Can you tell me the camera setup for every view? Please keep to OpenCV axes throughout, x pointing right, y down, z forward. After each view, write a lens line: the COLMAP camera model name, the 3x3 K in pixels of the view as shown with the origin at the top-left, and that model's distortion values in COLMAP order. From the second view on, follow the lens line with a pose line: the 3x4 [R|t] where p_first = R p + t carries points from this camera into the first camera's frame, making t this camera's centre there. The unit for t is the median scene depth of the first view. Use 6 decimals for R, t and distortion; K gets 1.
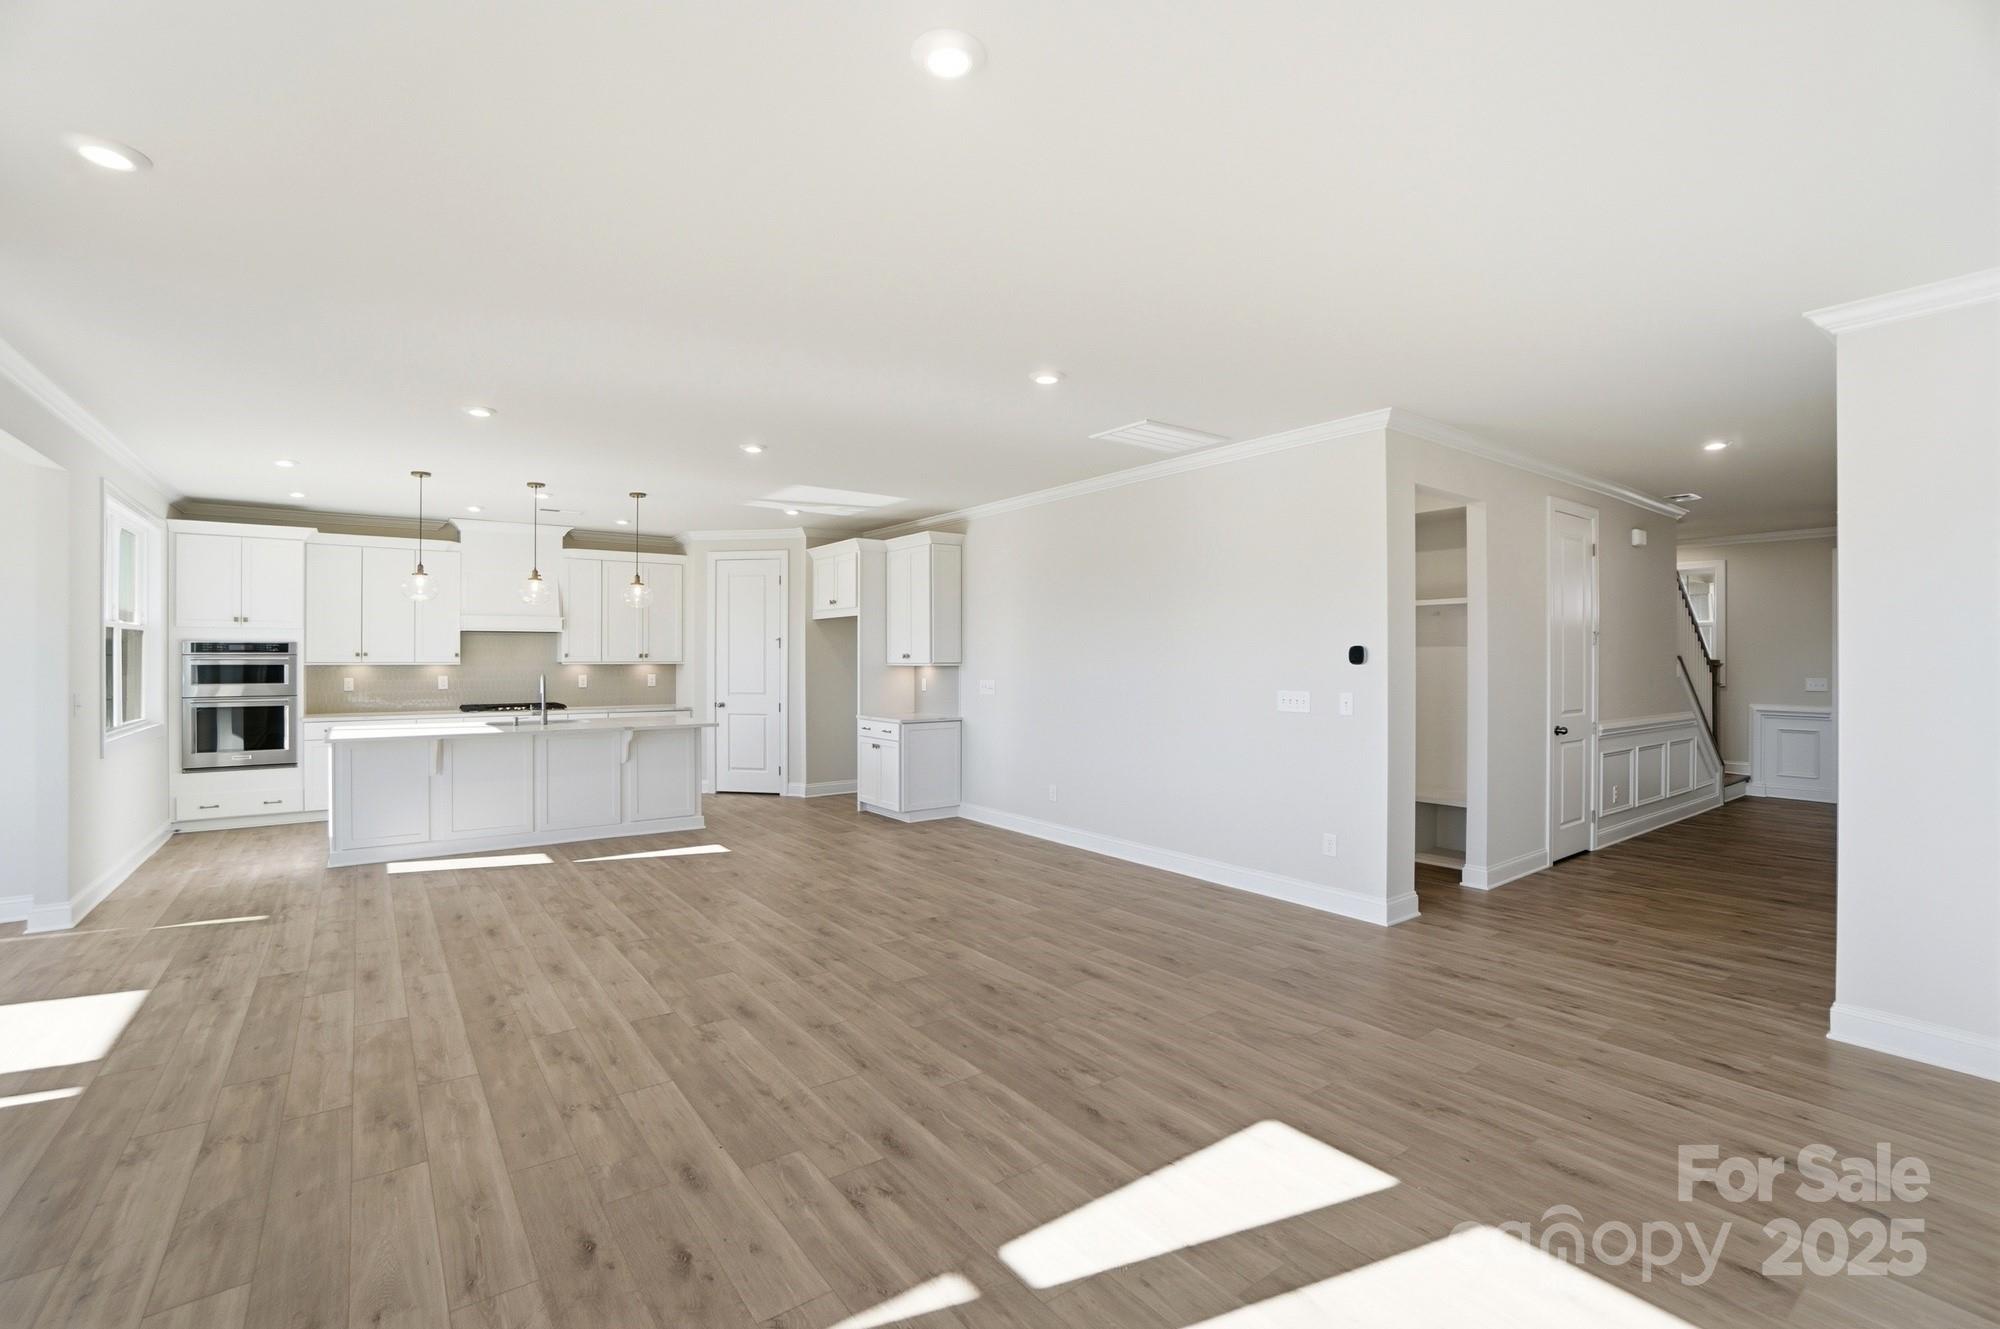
lens RADIAL K [[912.7, 0, 996.4], [0, 912.7, 635.6], [0, 0, 1]] dist [-0.056599, 0.020880]
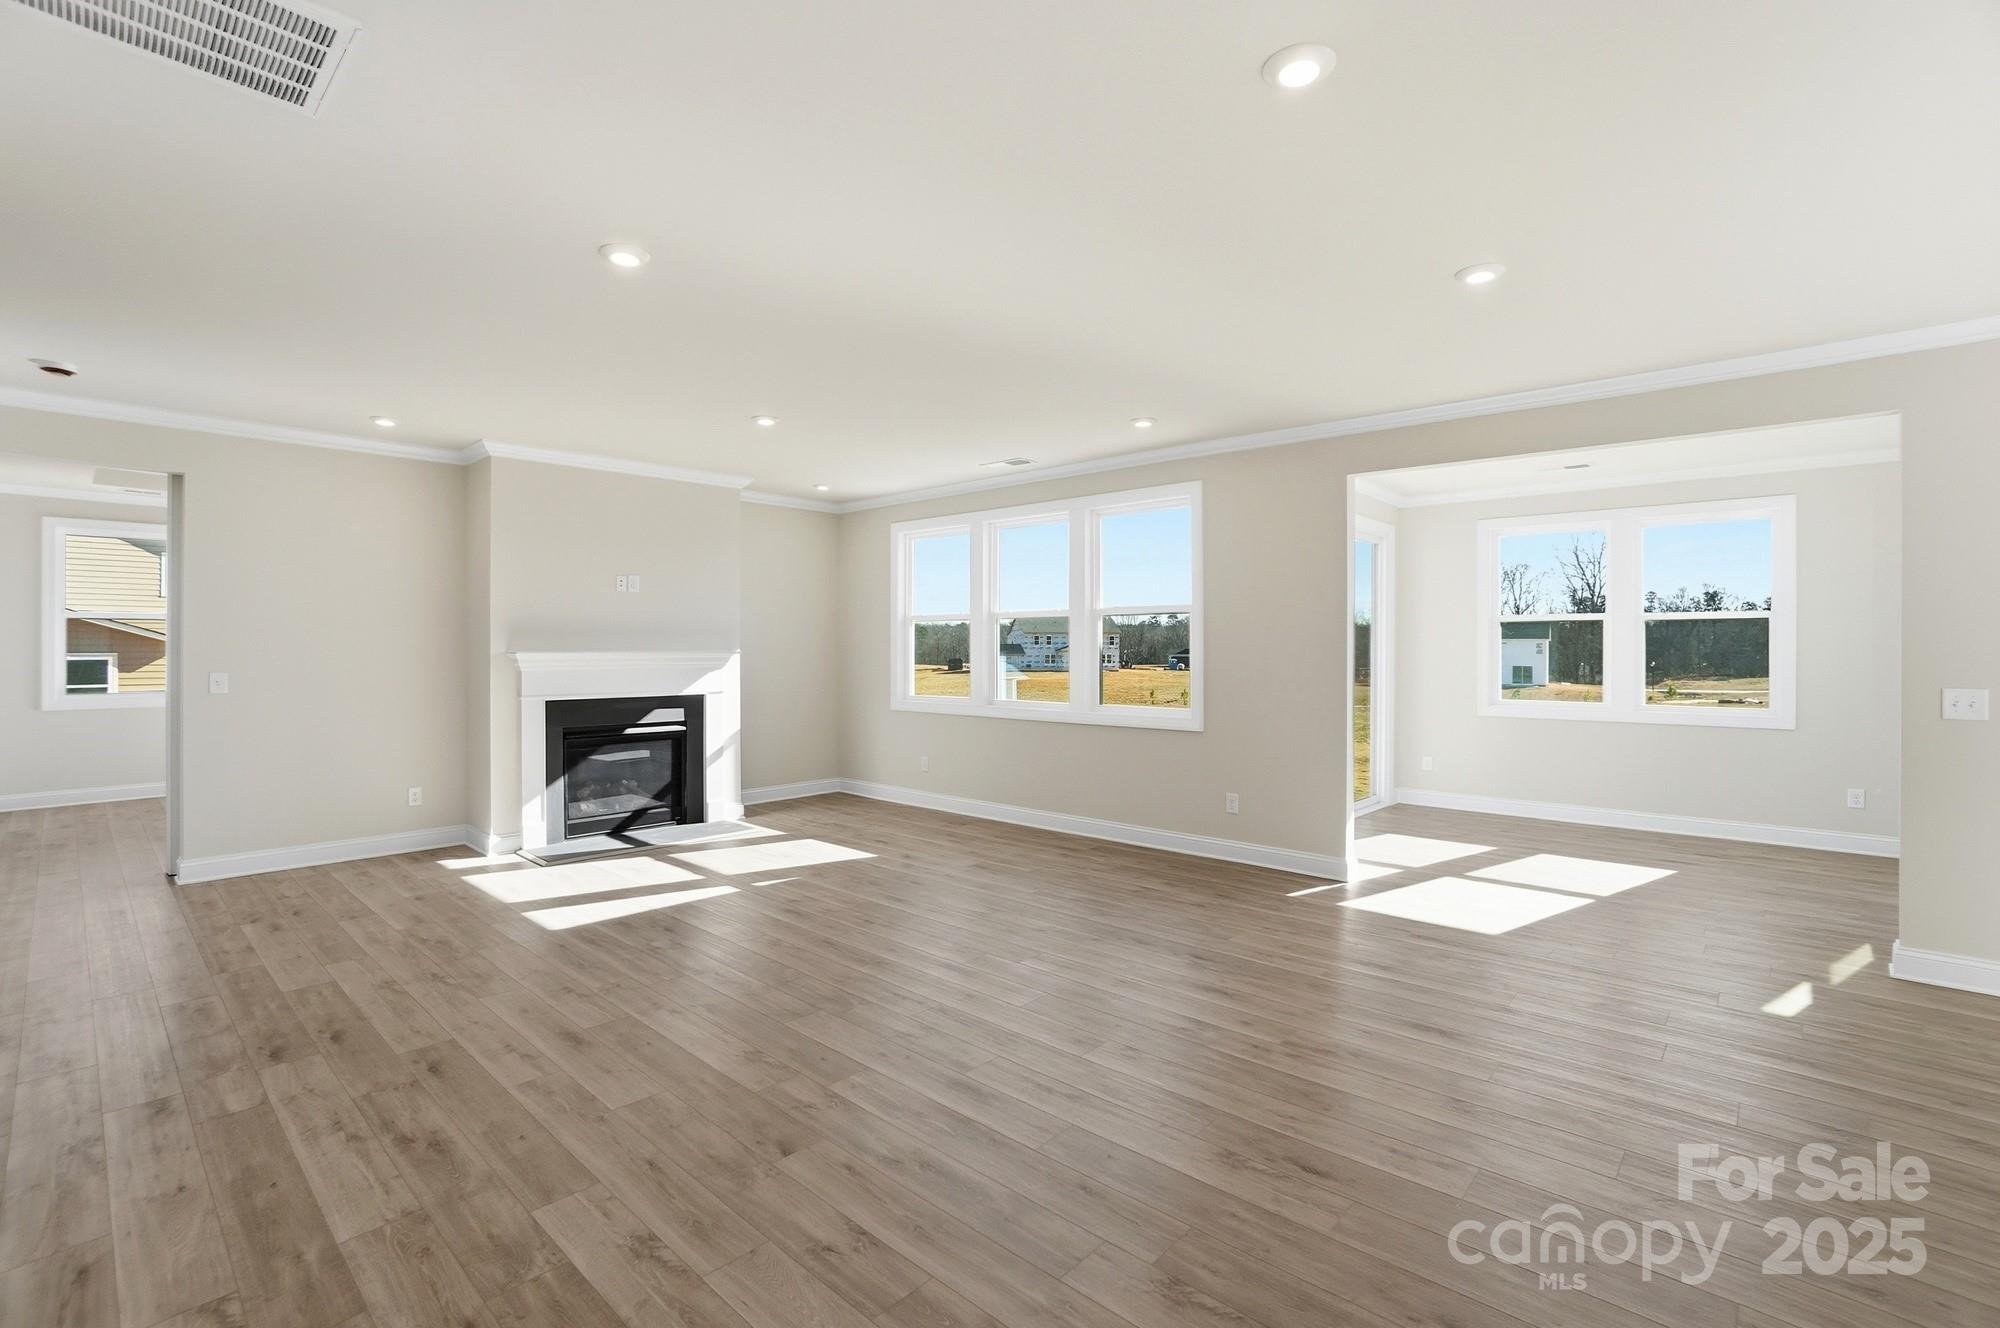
lens RADIAL K [[910.1, 0, 1000.0], [0, 910.1, 664.0], [0, 0, 1]] dist [-0.055530, 0.025101]
pose [[-0.982105, -0.001393, -0.188328, -0.130547], [-0.000378, 0.999985, -0.005427, 0.062571], [0.188333, -0.005259, -0.982091, 2.153029]]
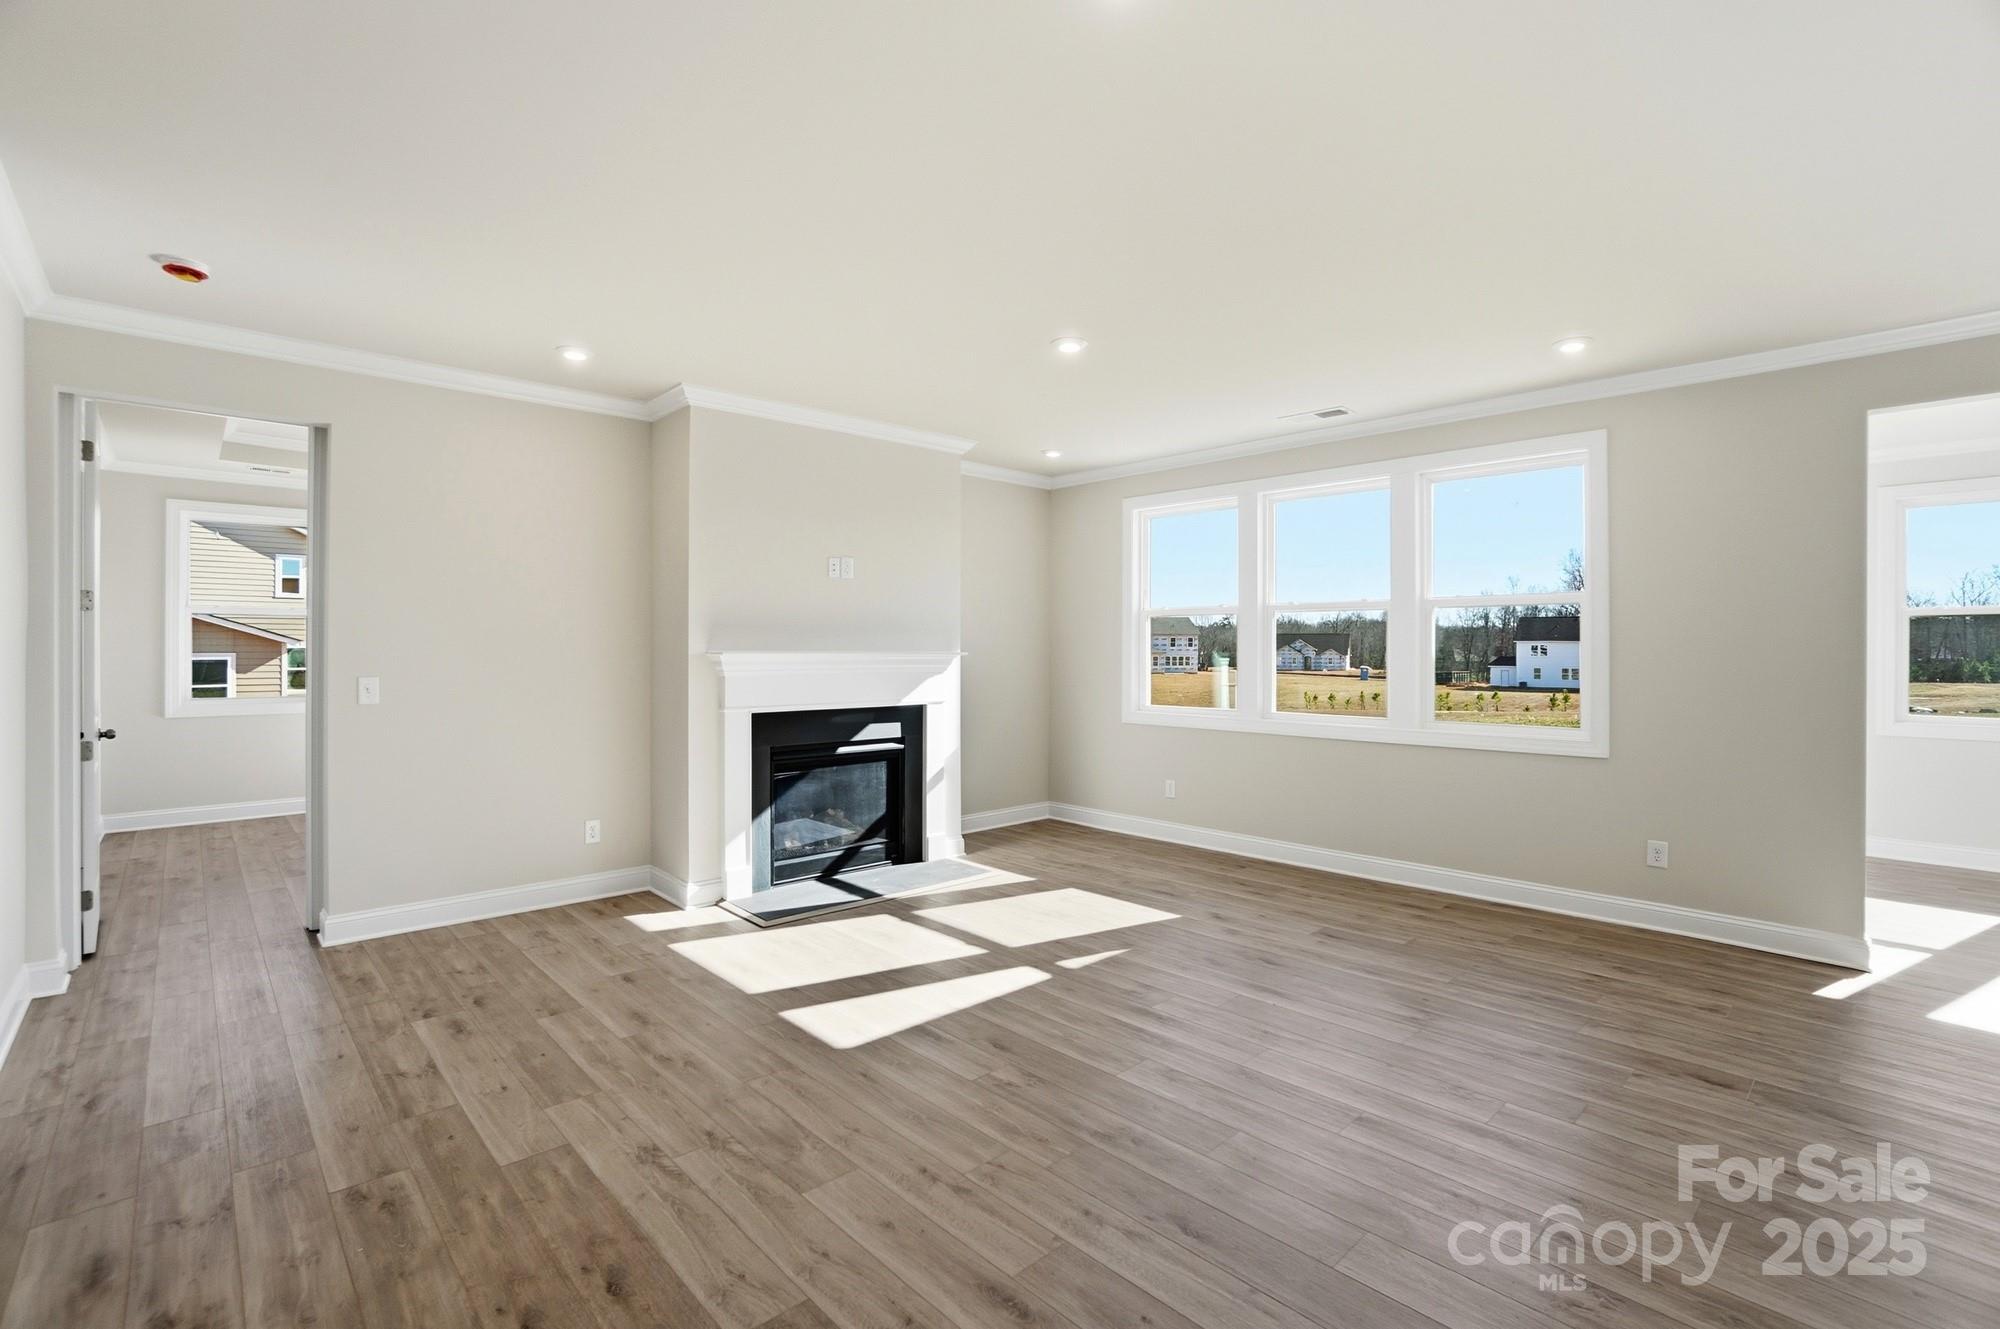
lens RADIAL K [[910.1, 0, 1000.0], [0, 910.1, 664.5], [0, 0, 1]] dist [-0.055530, 0.025101]
pose [[-0.992915, -0.003696, -0.118770, 0.194229], [-0.002912, 0.999973, -0.006776, 0.057456], [0.118792, -0.006383, -0.992899, 1.710385]]
